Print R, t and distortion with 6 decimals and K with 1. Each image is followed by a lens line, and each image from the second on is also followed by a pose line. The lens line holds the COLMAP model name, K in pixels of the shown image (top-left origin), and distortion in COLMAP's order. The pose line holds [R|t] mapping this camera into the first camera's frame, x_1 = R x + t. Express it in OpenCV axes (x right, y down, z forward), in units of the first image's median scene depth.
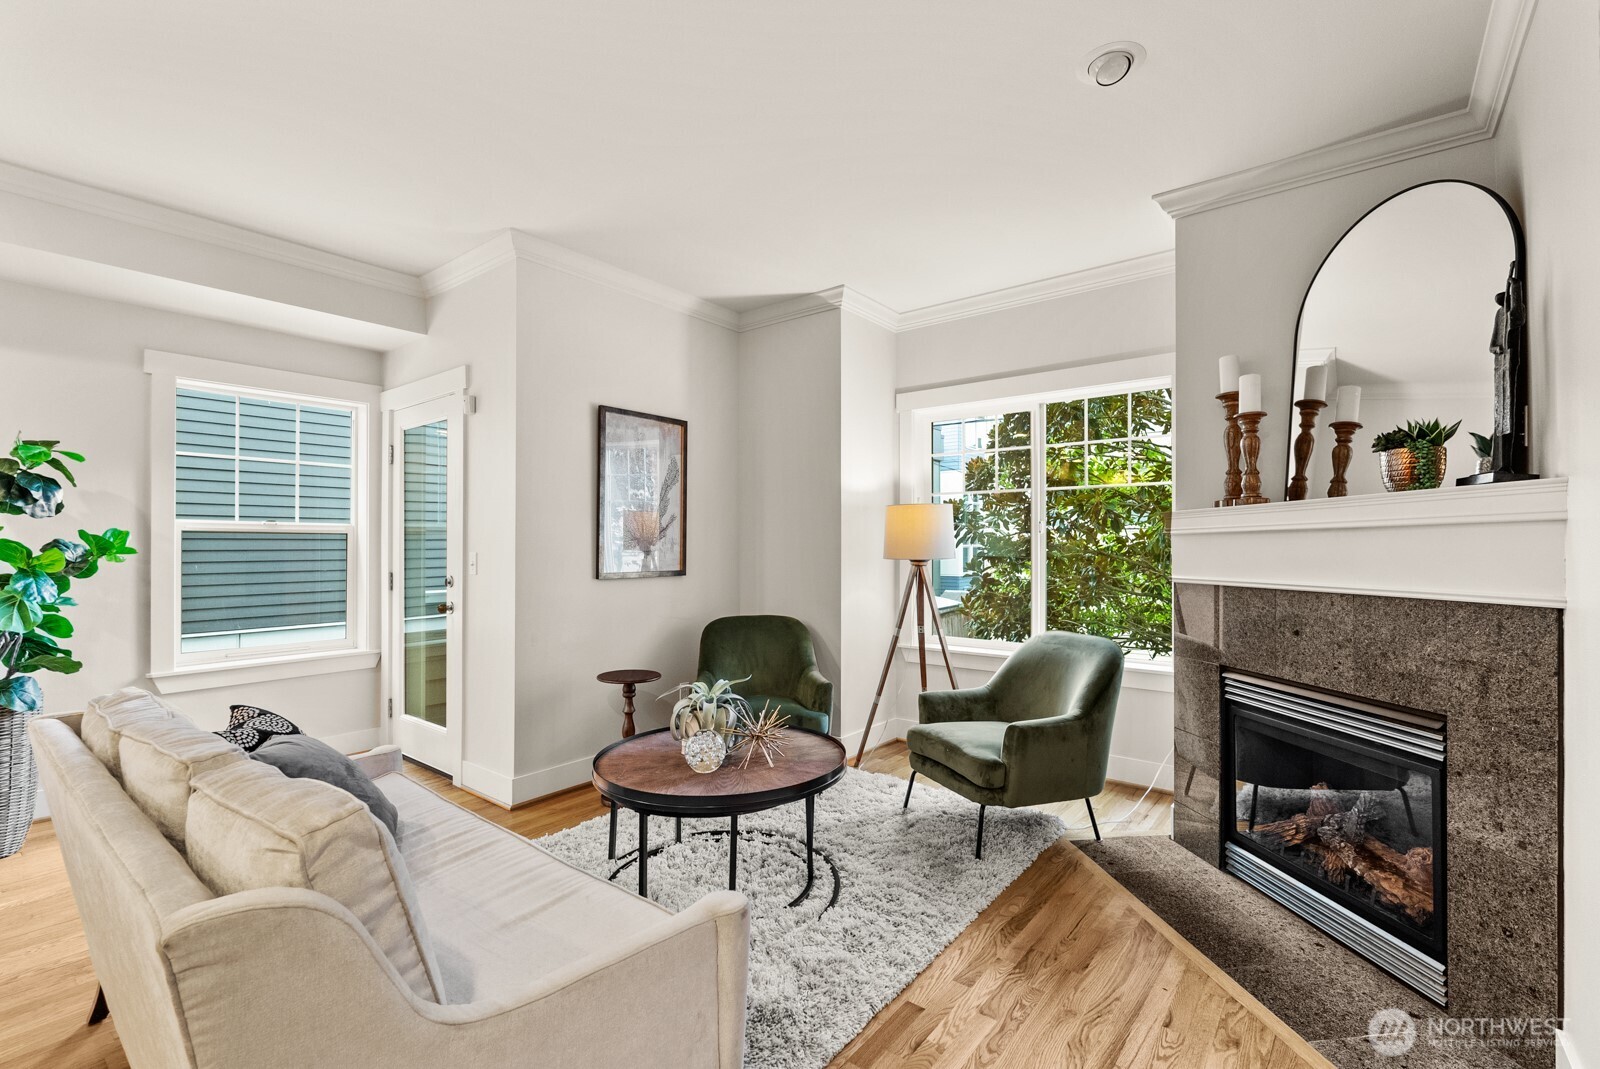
lens RADIAL K [[718.5, 0, 793.4], [0, 718.5, 533.0], [0, 0, 1]] dist [-0.000813, 0.000259]
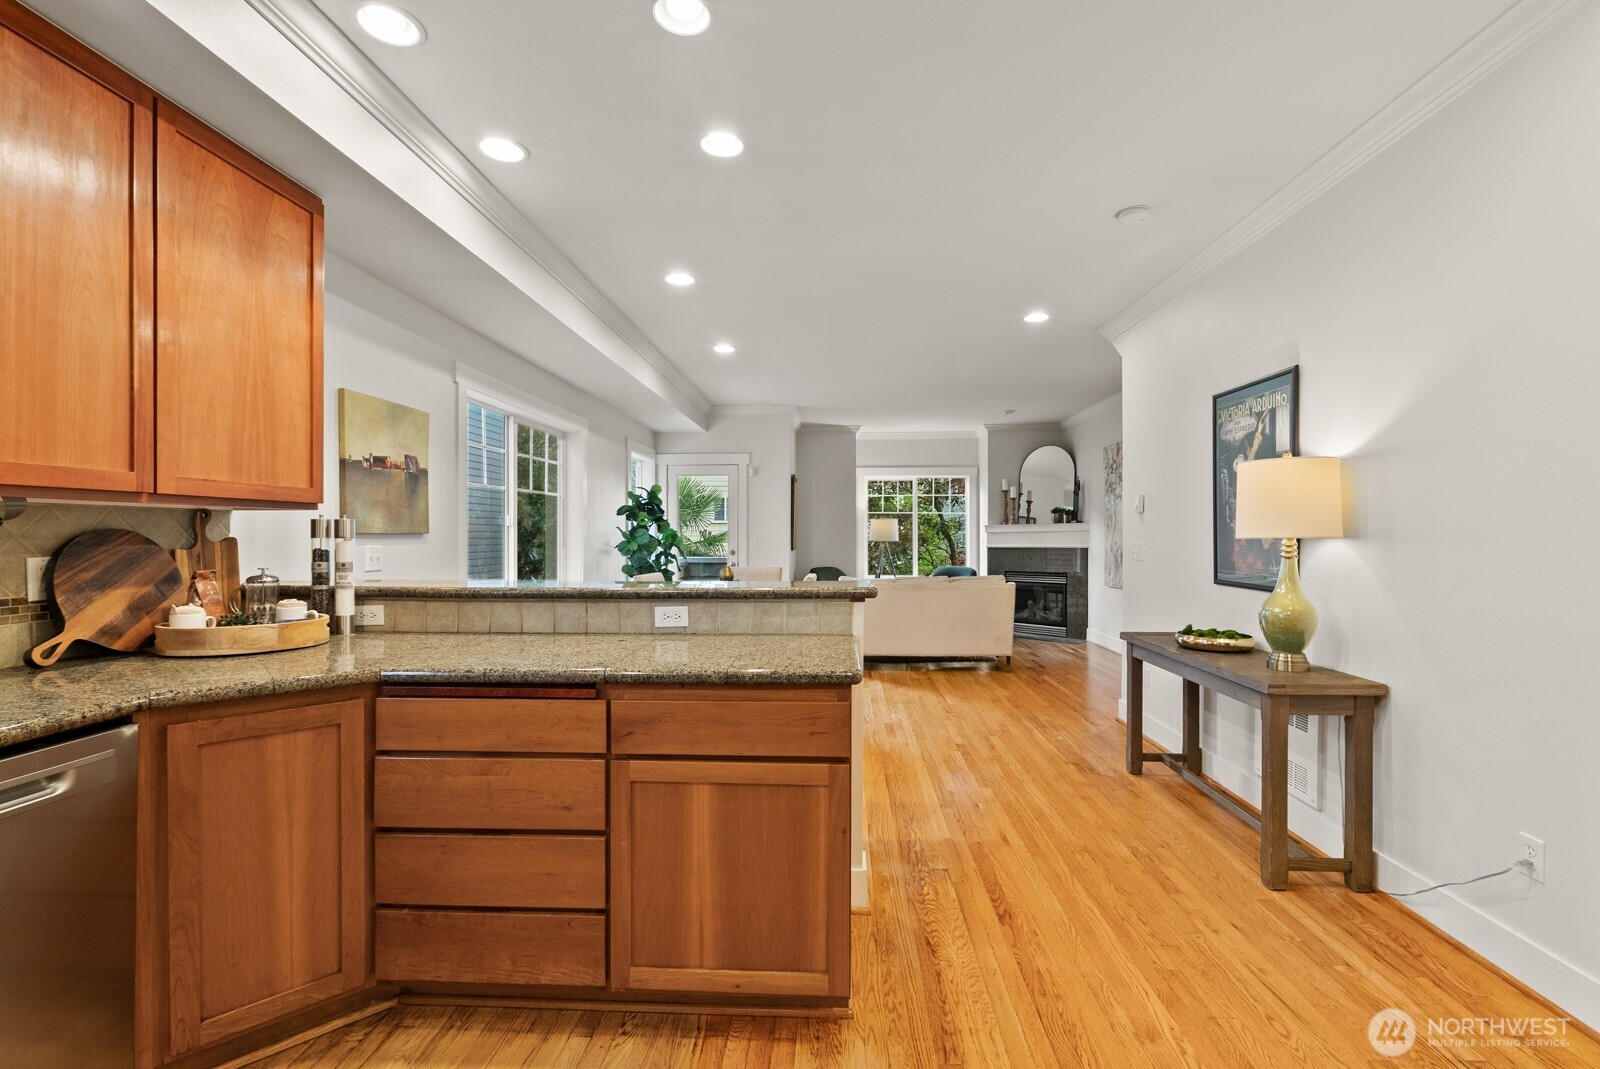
lens RADIAL K [[718.5, 0, 811.4], [0, 718.5, 532.1], [0, 0, 1]] dist [-0.000813, 0.000259]
pose [[0.801832, -0.002300, 0.597545, -2.127893], [-0.006625, 0.999897, 0.012740, -0.038757], [-0.597513, -0.014174, 0.801734, -1.147940]]
